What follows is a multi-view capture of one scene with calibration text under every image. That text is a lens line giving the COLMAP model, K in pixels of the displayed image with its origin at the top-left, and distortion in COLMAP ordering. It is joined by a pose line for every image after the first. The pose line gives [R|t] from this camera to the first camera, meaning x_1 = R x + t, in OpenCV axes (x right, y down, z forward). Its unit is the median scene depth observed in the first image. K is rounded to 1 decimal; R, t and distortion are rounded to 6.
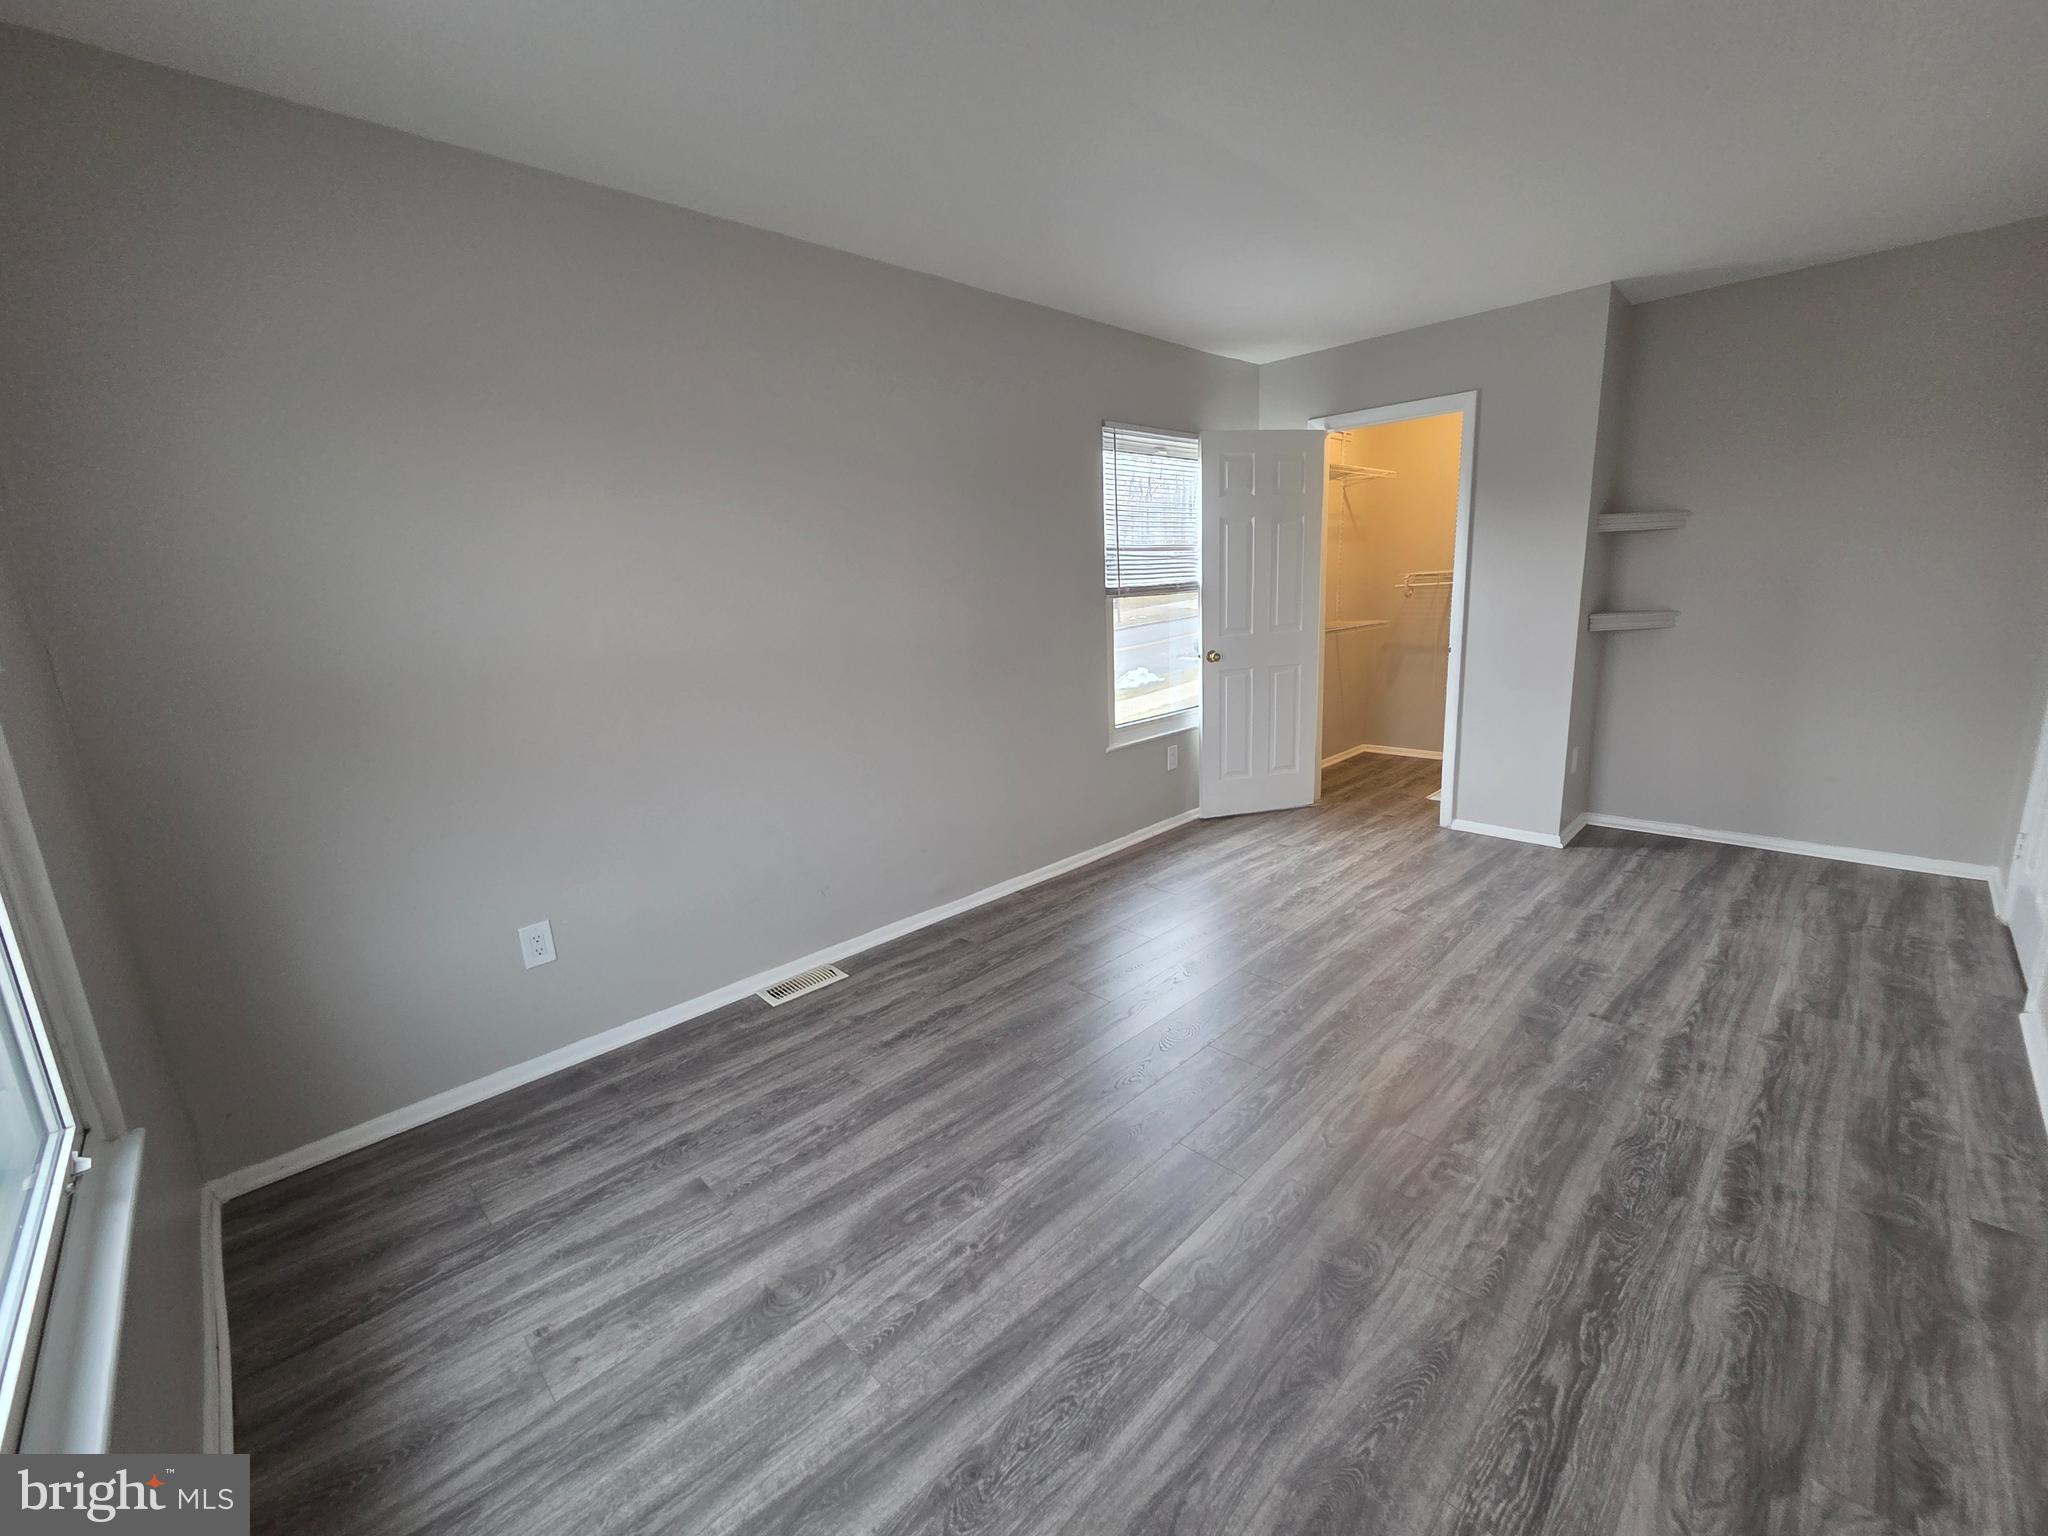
lens RADIAL K [[834.6, 0, 1029.8], [0, 834.6, 762.9], [0, 0, 1]] dist [0.003476, 0.000515]
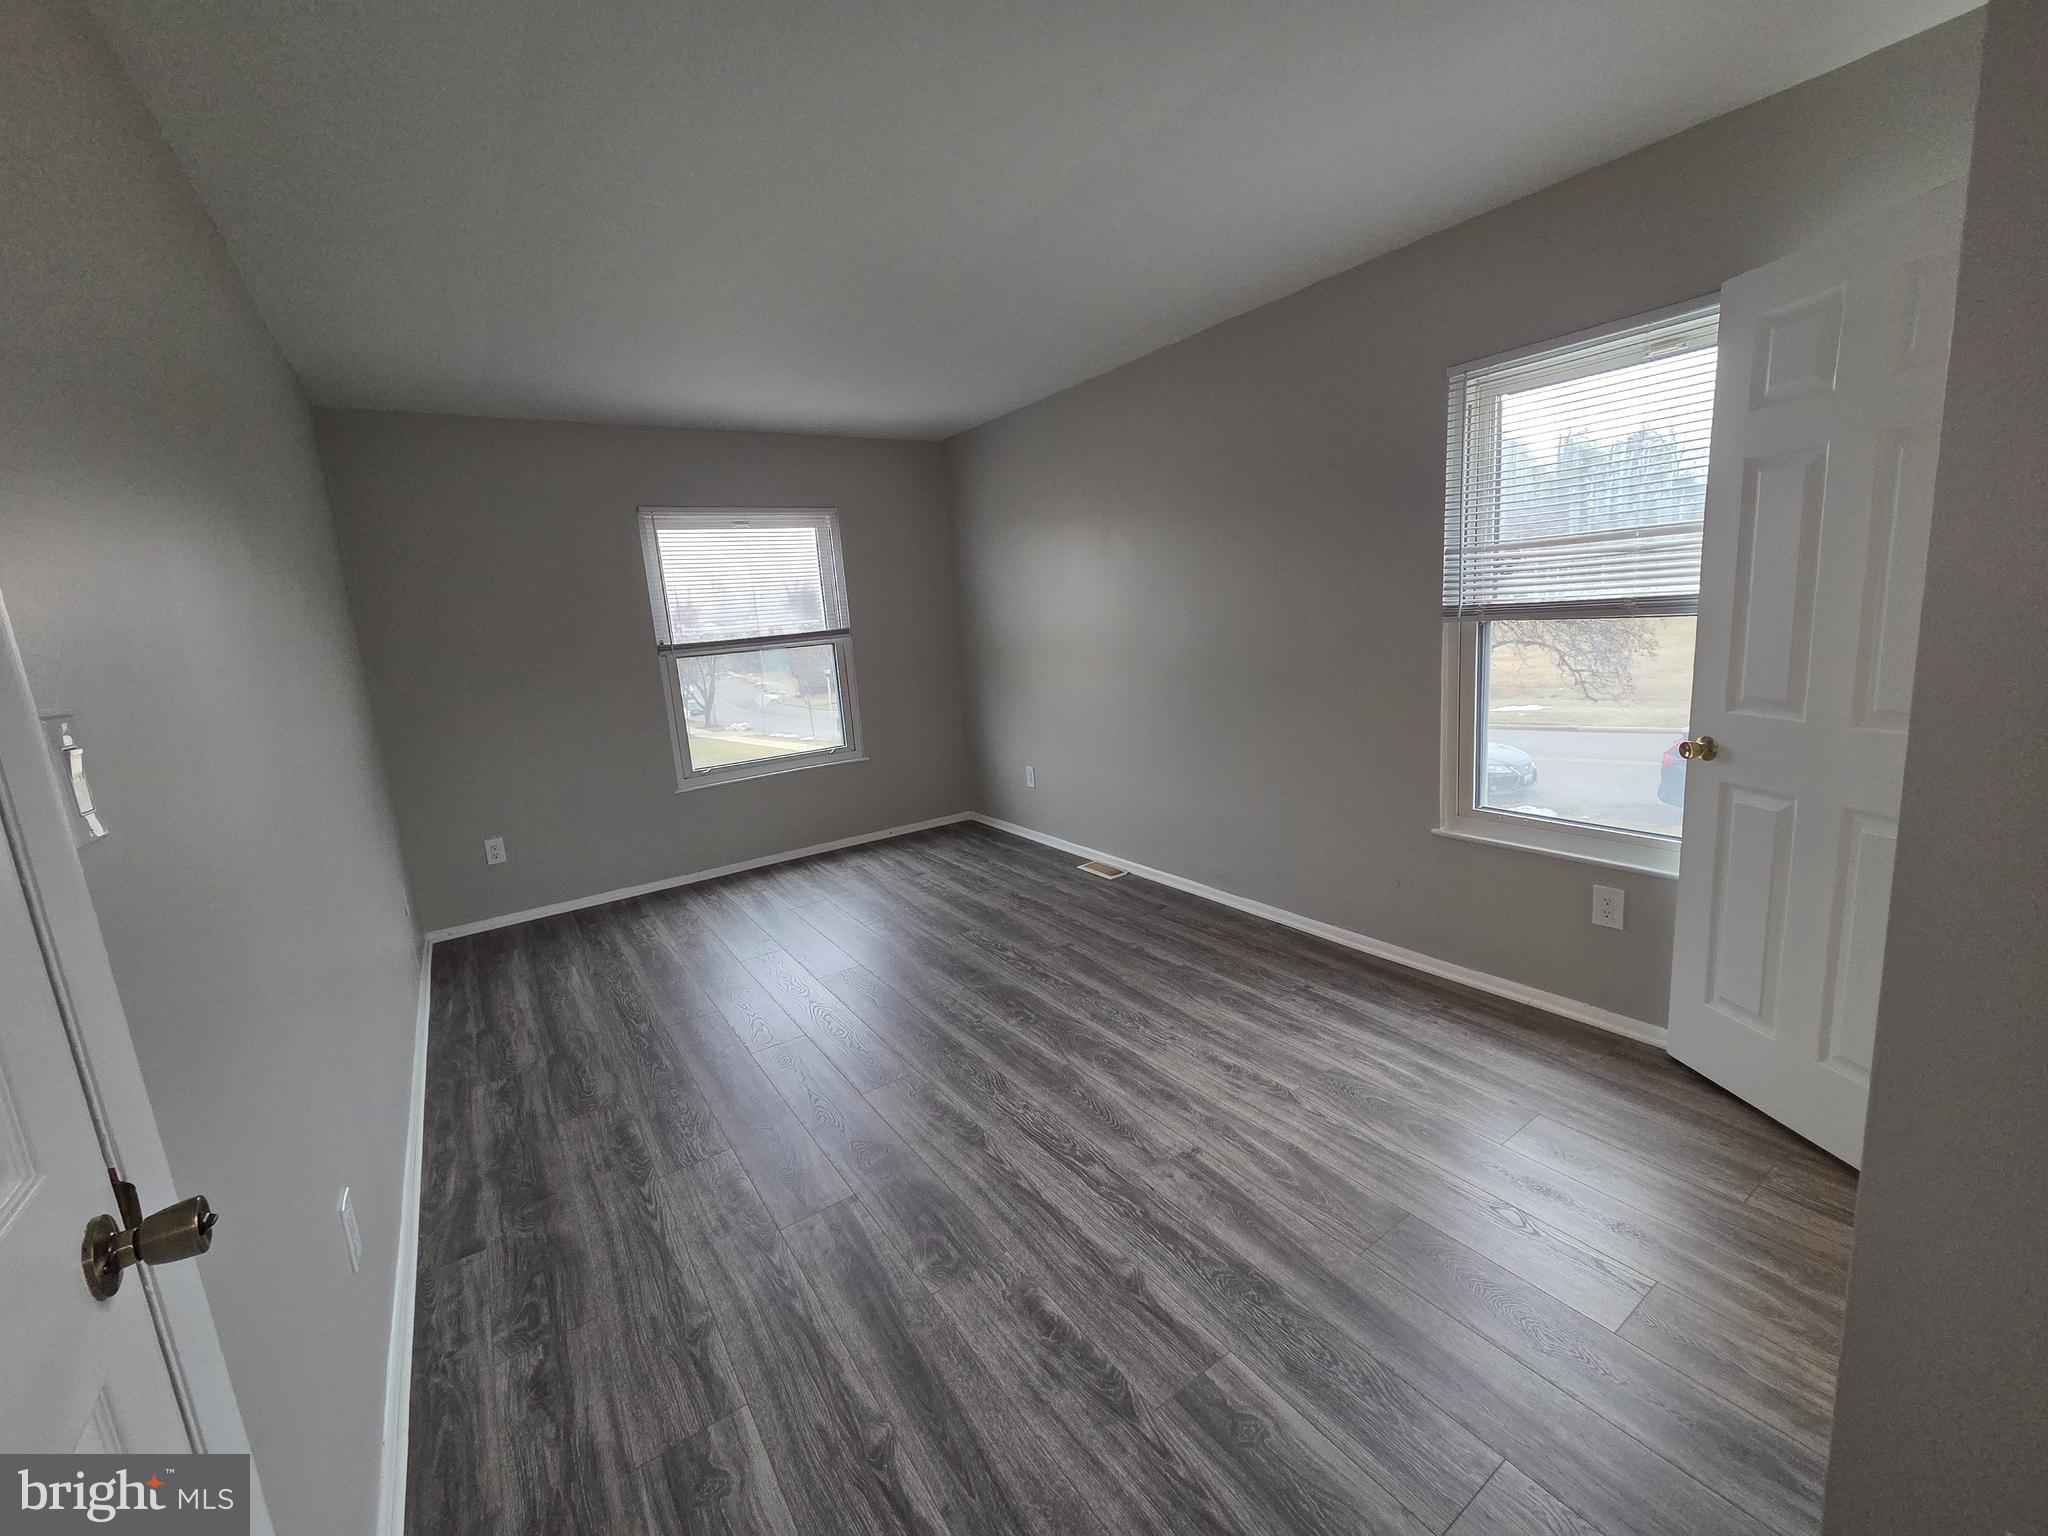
lens RADIAL K [[828.4, 0, 1041.2], [0, 828.4, 753.4], [0, 0, 1]] dist [0.001151, -0.000388]
pose [[-0.157042, 0.225061, -0.961606, 1.492051], [-0.138894, 0.958976, 0.247129, -0.382328], [0.977776, 0.172371, -0.119340, 1.355349]]
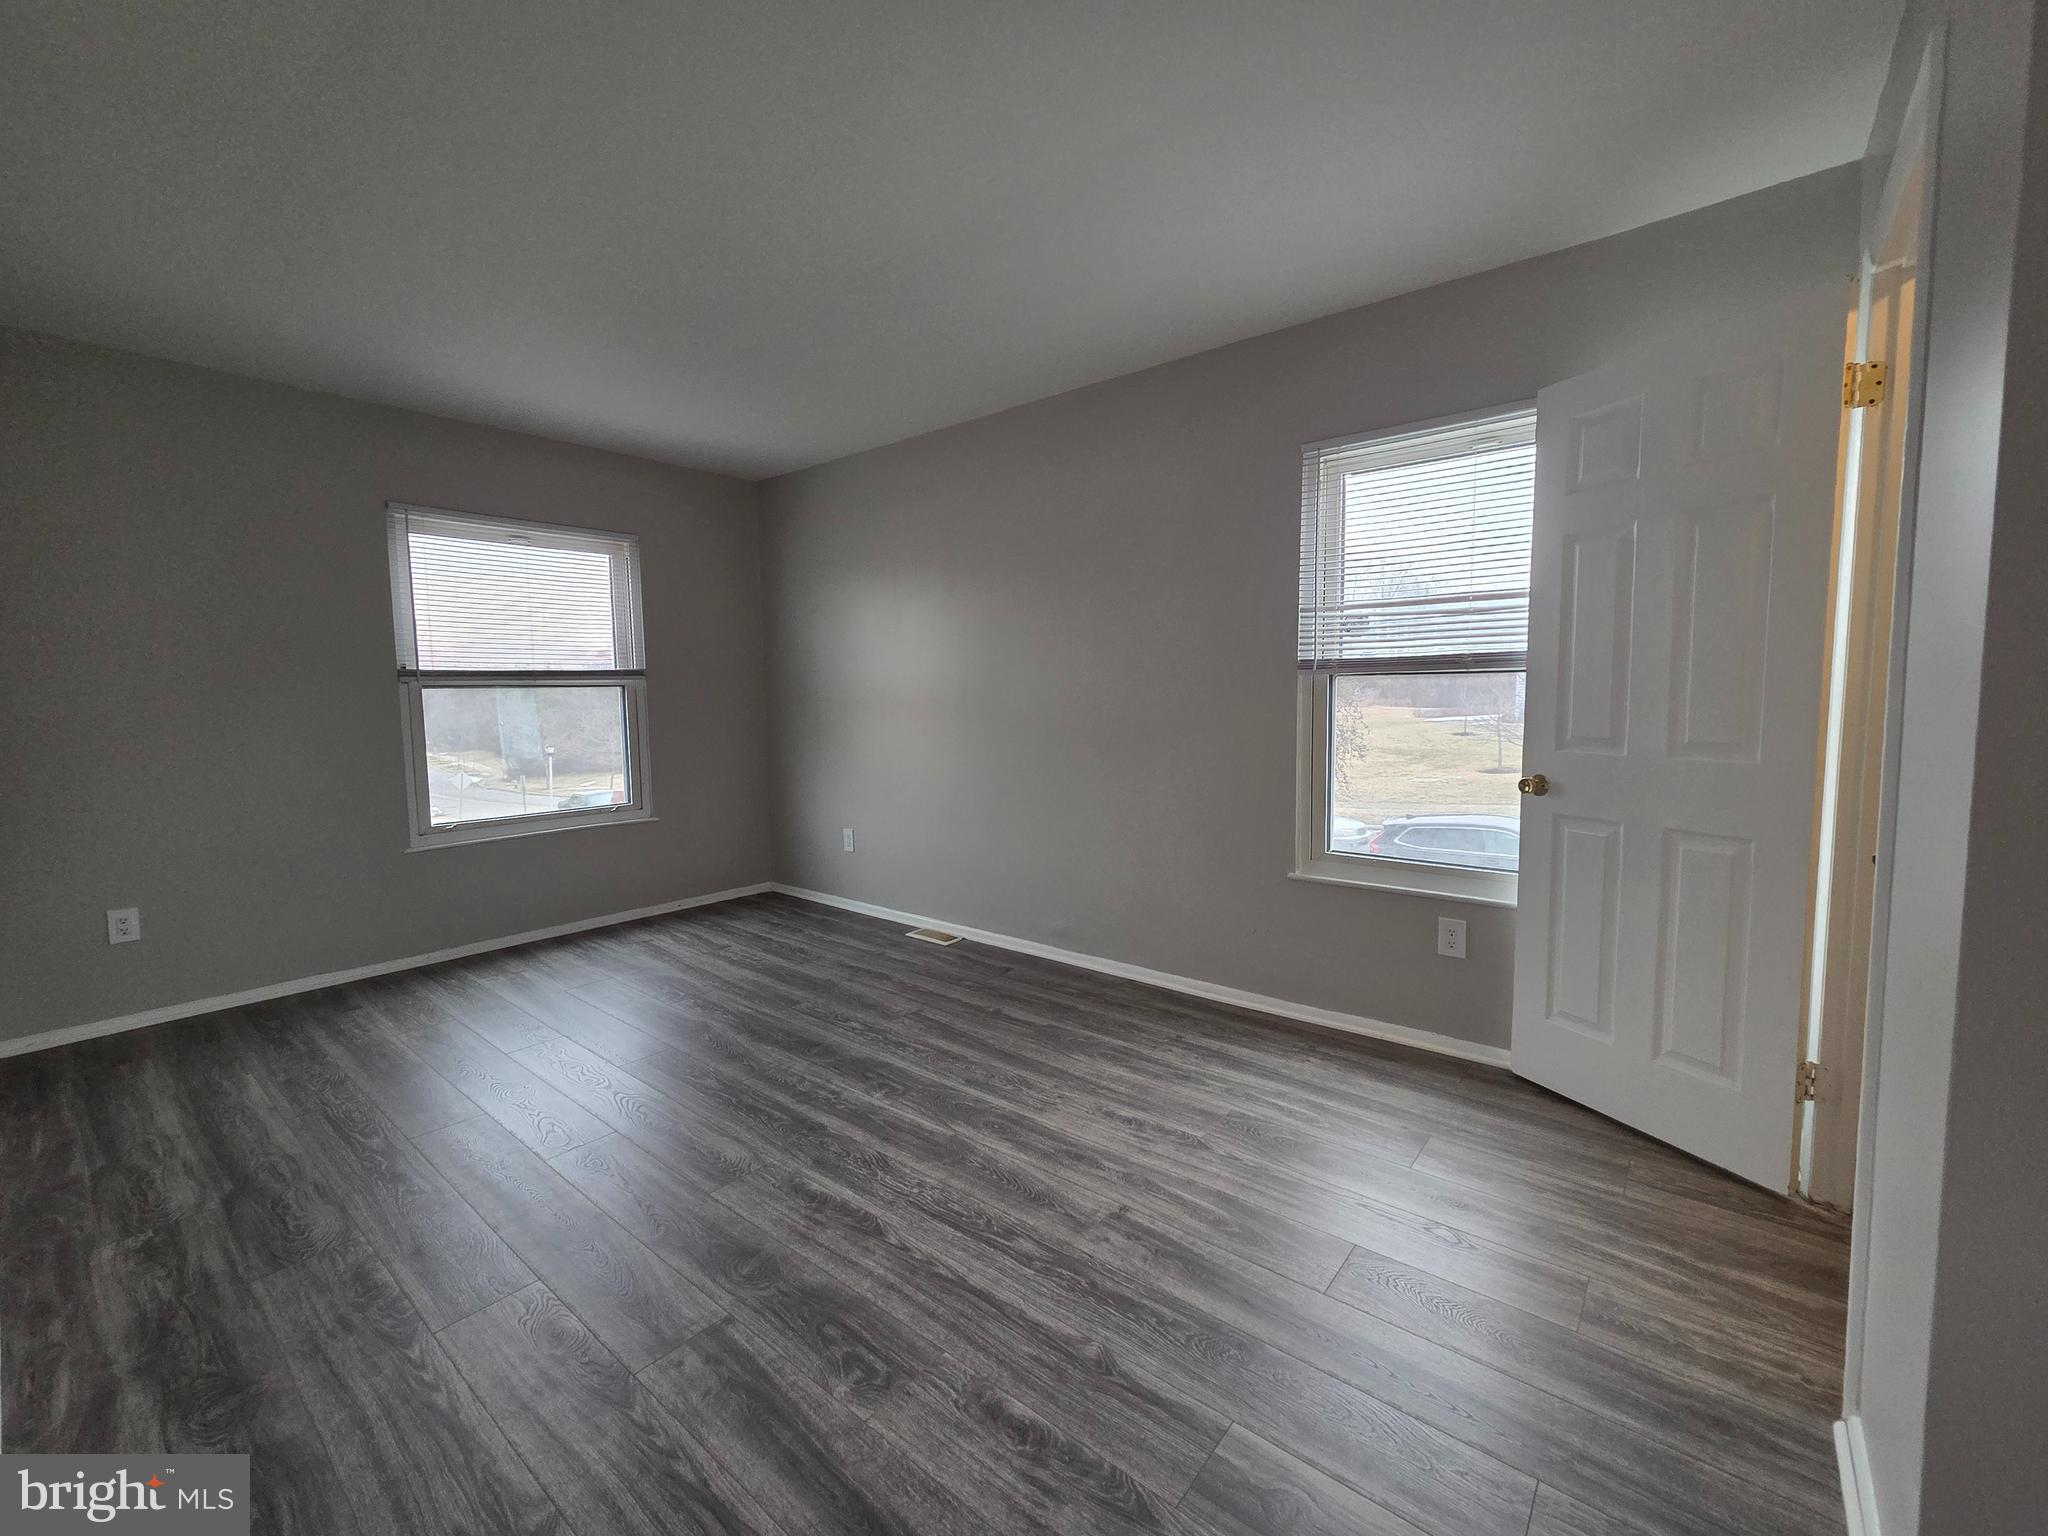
lens RADIAL K [[833.9, 0, 1030.7], [0, 833.9, 759.4], [0, 0, 1]] dist [0.002266, -0.000210]
pose [[0.113730, 0.120760, -0.986145, 1.442782], [-0.207690, 0.973545, 0.095265, -0.254649], [0.971561, 0.193978, 0.135802, 1.190743]]
